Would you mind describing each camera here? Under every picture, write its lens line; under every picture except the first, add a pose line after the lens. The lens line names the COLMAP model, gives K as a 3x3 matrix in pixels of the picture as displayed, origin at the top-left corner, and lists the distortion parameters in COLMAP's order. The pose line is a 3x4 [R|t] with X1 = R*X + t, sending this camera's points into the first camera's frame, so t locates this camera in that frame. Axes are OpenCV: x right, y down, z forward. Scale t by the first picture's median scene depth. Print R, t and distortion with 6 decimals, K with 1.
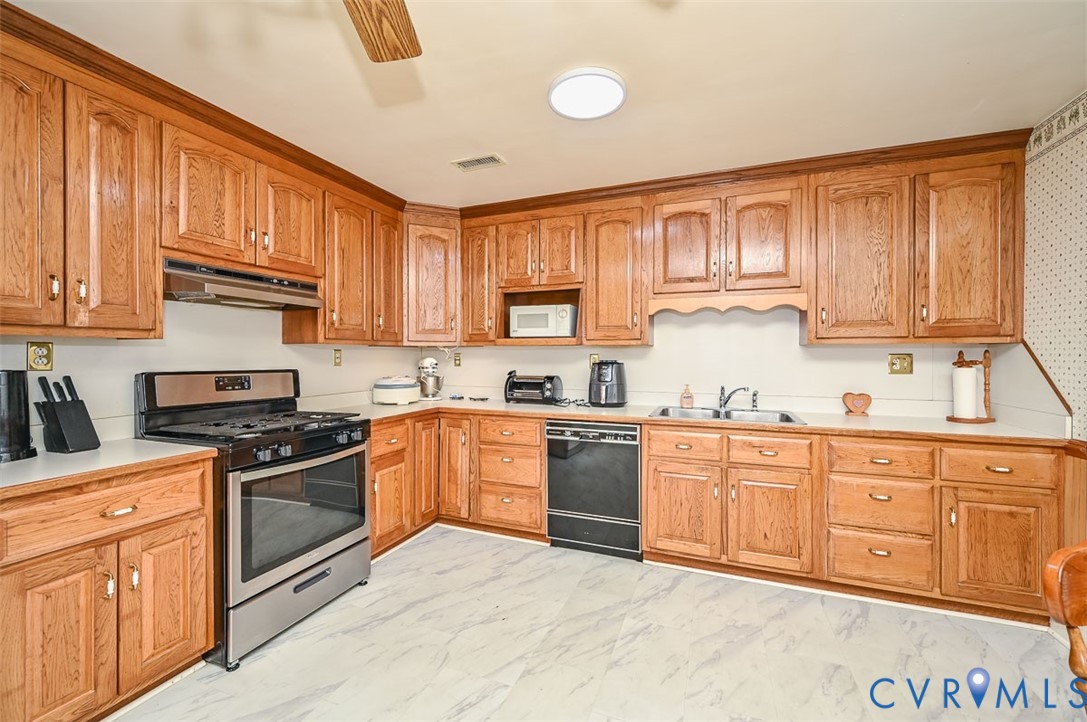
lens RADIAL K [[388.7, 0, 590.3], [0, 388.7, 358.7], [0, 0, 1]] dist [0.000192, -0.000014]
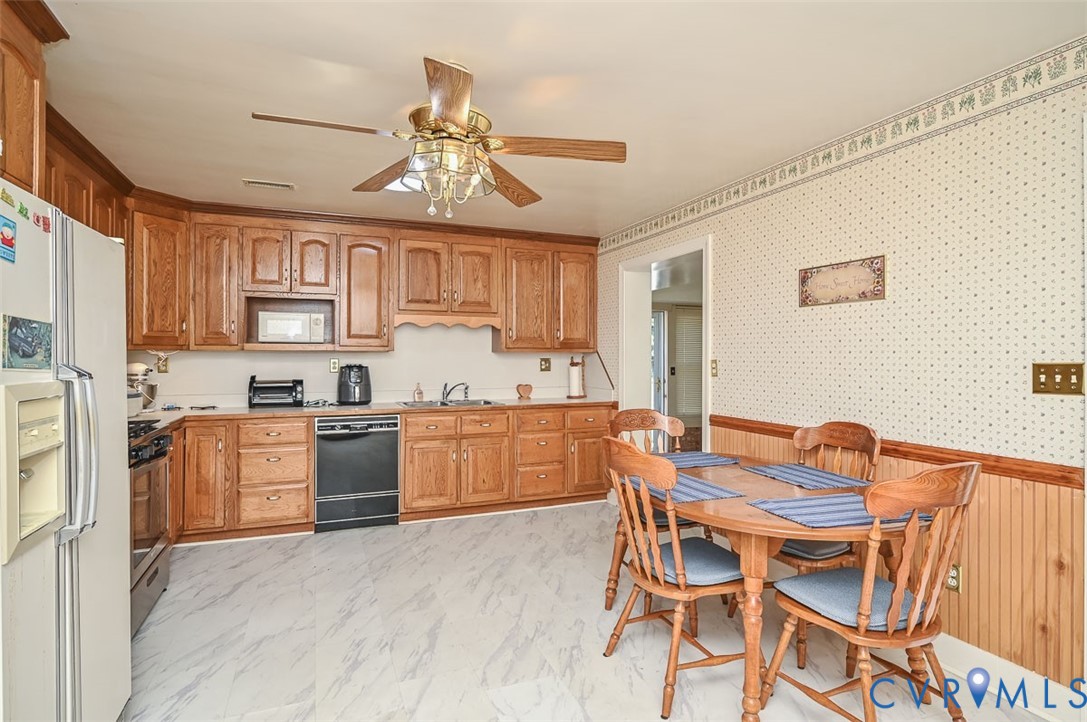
lens RADIAL K [[580.4, 0, 550.3], [0, 580.4, 369.1], [0, 0, 1]] dist [-0.000005, -0.000641]
pose [[0.713165, -0.014212, 0.700853, -0.814504], [0.005168, 0.999874, 0.015017, -0.004555], [-0.700978, -0.007088, 0.713148, -0.674171]]
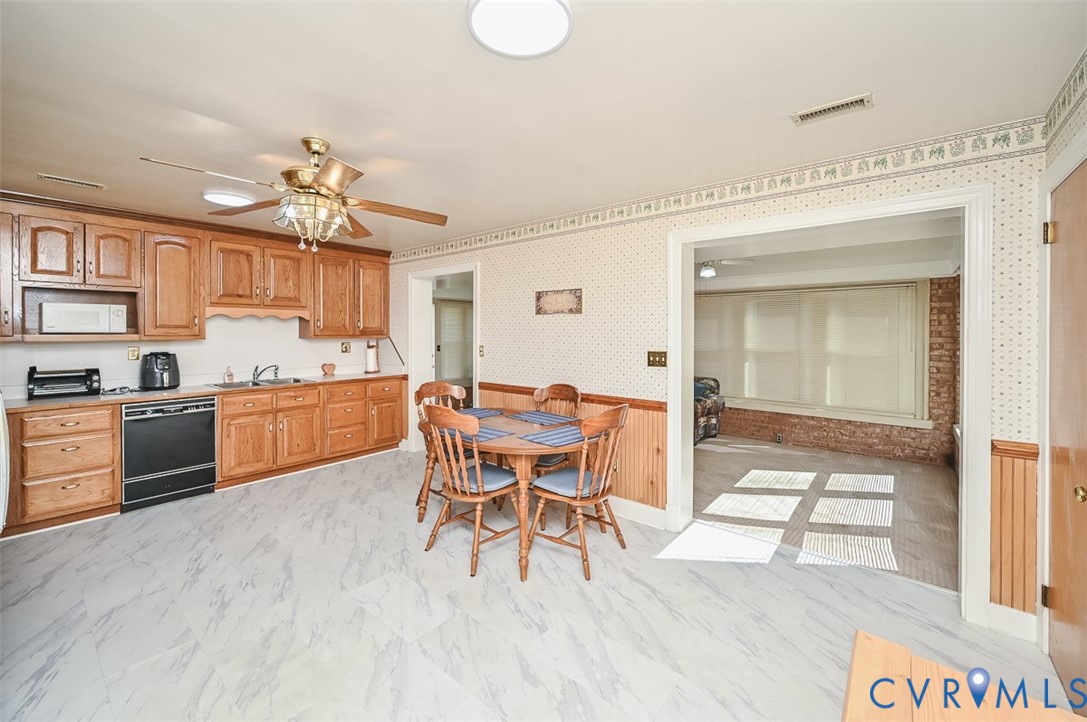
lens RADIAL K [[450.7, 0, 572.5], [0, 450.7, 345.2], [0, 0, 1]] dist [0.000208, 0.000074]
pose [[0.246681, -0.028950, 0.968664, -1.119387], [-0.002065, 0.999536, 0.030399, -0.070105], [-0.969095, -0.009499, 0.246507, -0.675550]]
